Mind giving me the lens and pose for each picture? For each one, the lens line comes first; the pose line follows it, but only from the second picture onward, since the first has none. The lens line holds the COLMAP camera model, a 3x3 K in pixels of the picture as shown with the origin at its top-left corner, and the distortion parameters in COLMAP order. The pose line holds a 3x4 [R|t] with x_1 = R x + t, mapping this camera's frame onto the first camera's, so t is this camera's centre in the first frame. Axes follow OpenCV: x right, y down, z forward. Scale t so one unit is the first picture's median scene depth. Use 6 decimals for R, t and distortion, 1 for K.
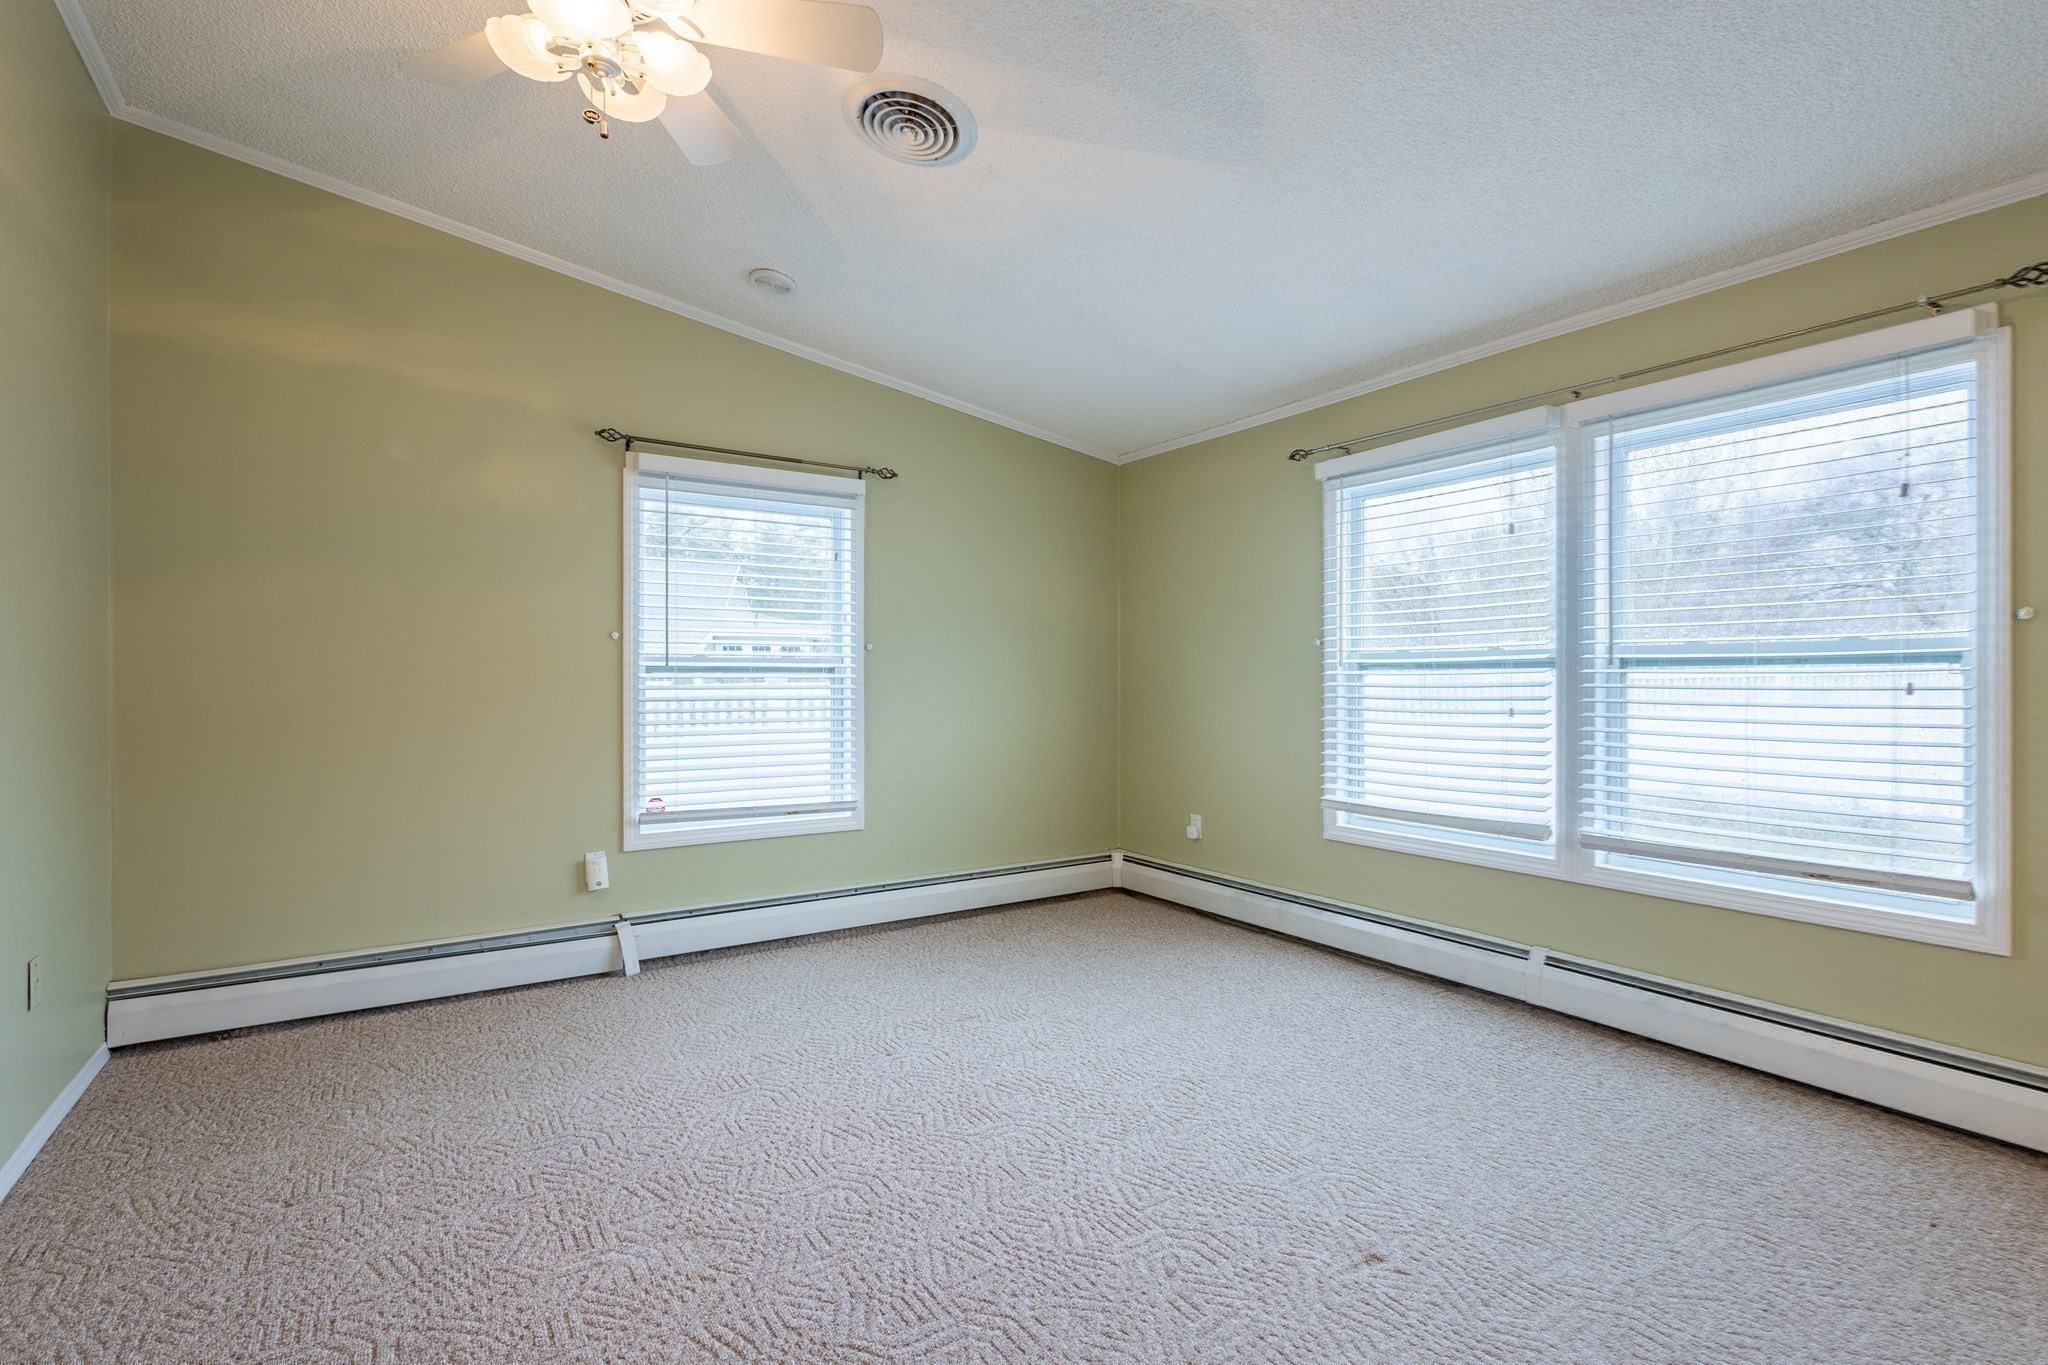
lens RADIAL K [[962.6, 0, 1037.0], [0, 962.6, 688.2], [0, 0, 1]] dist [0.013660, -0.006149]
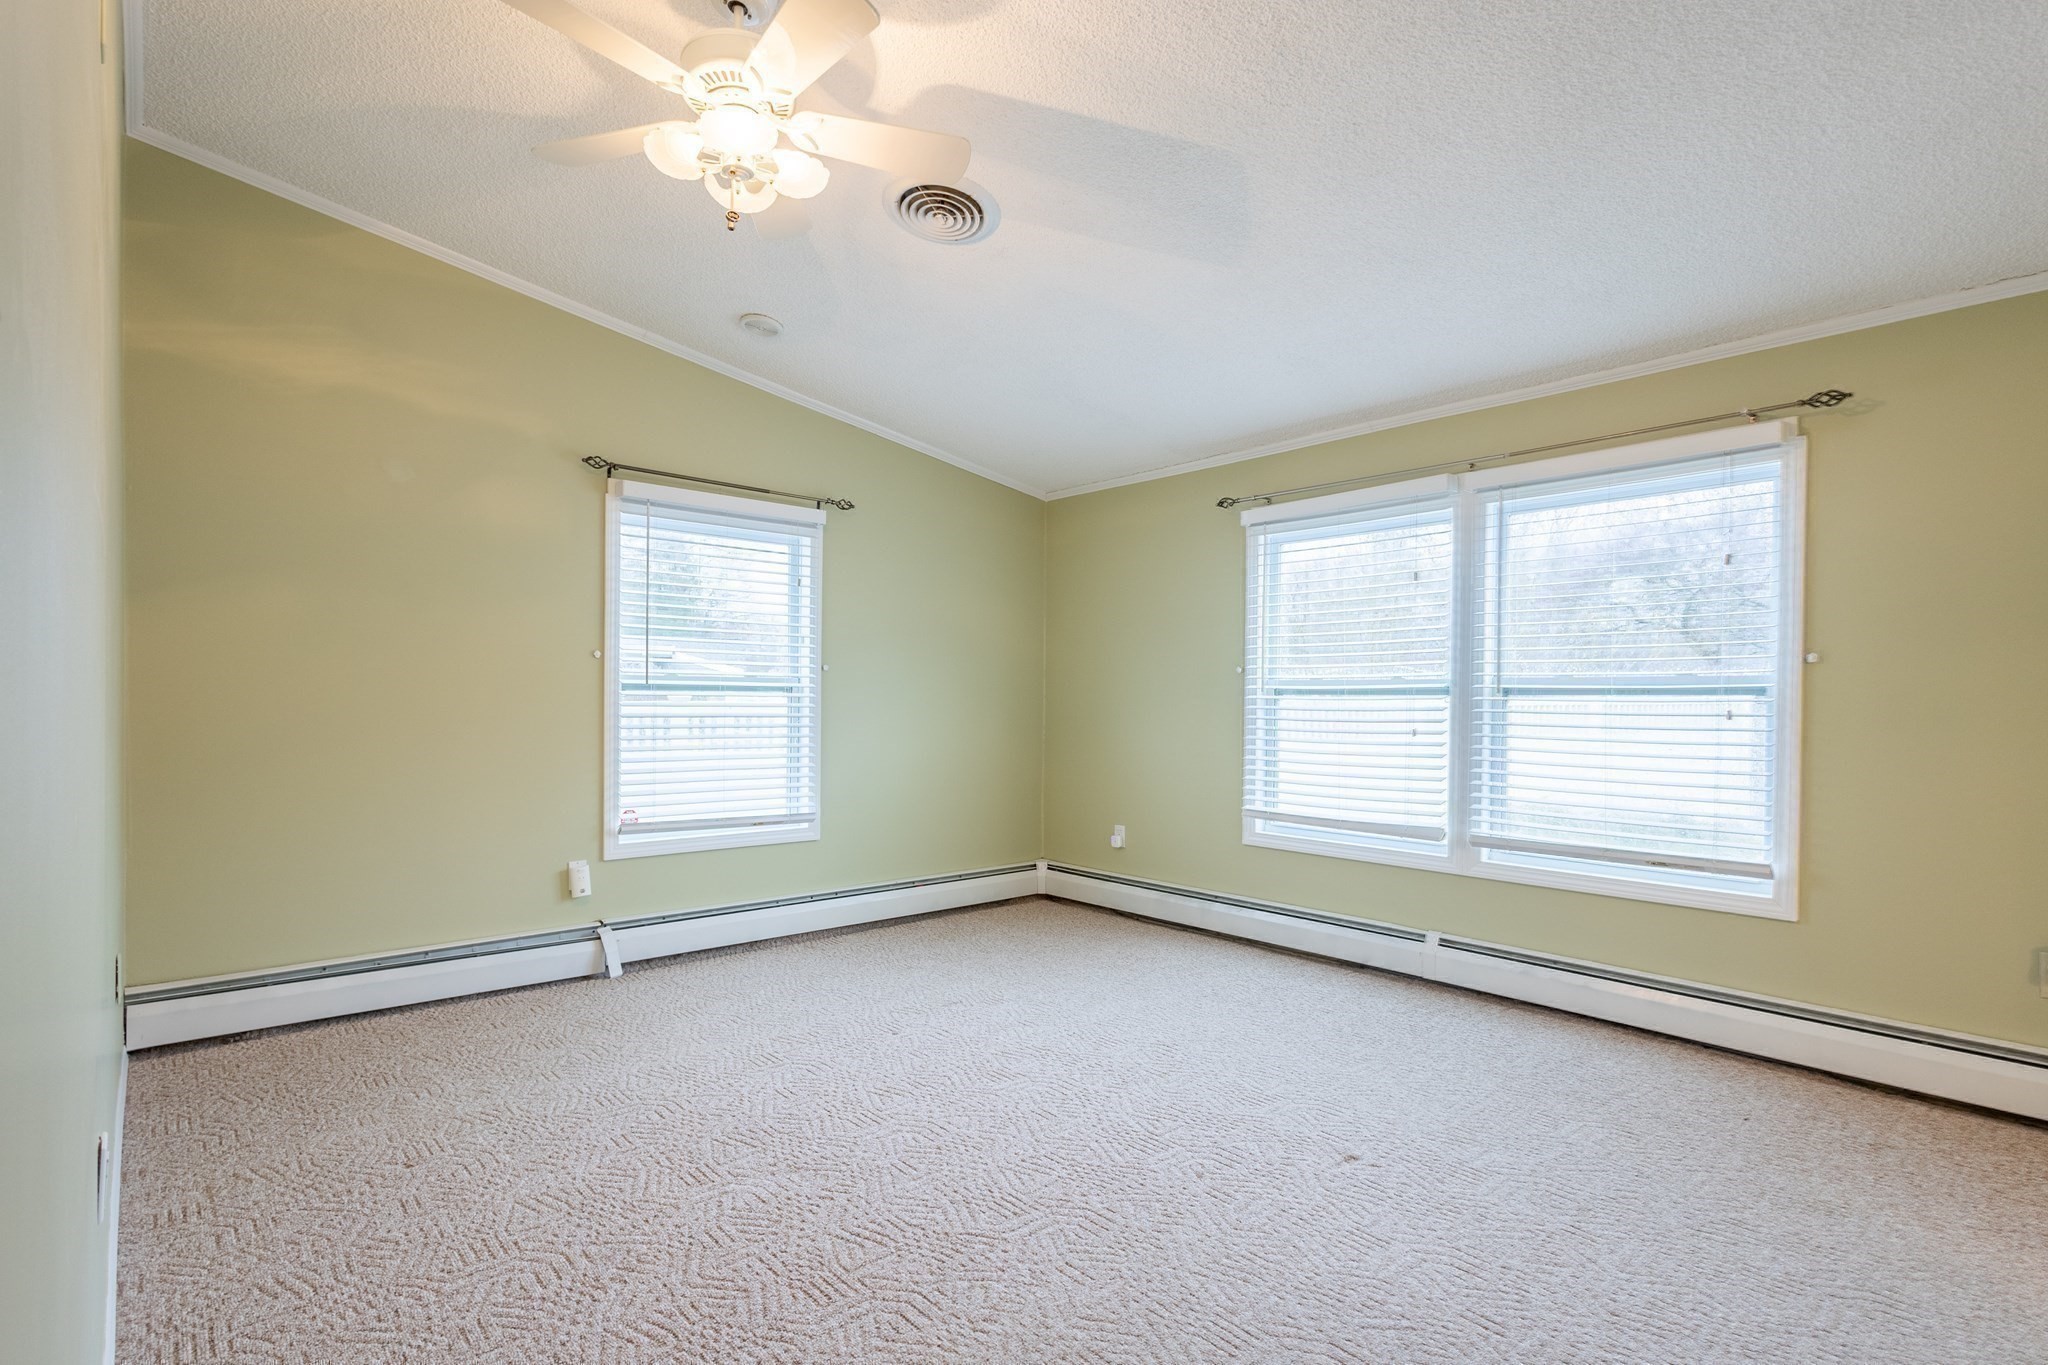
lens RADIAL K [[962.6, 0, 1011.6], [0, 962.6, 721.1], [0, 0, 1]] dist [0.013660, -0.006149]
pose [[0.992815, 0.007869, 0.119403, -0.142684], [-0.009307, 0.999891, 0.011492, 0.002029], [-0.119299, -0.012521, 0.992779, -0.114723]]
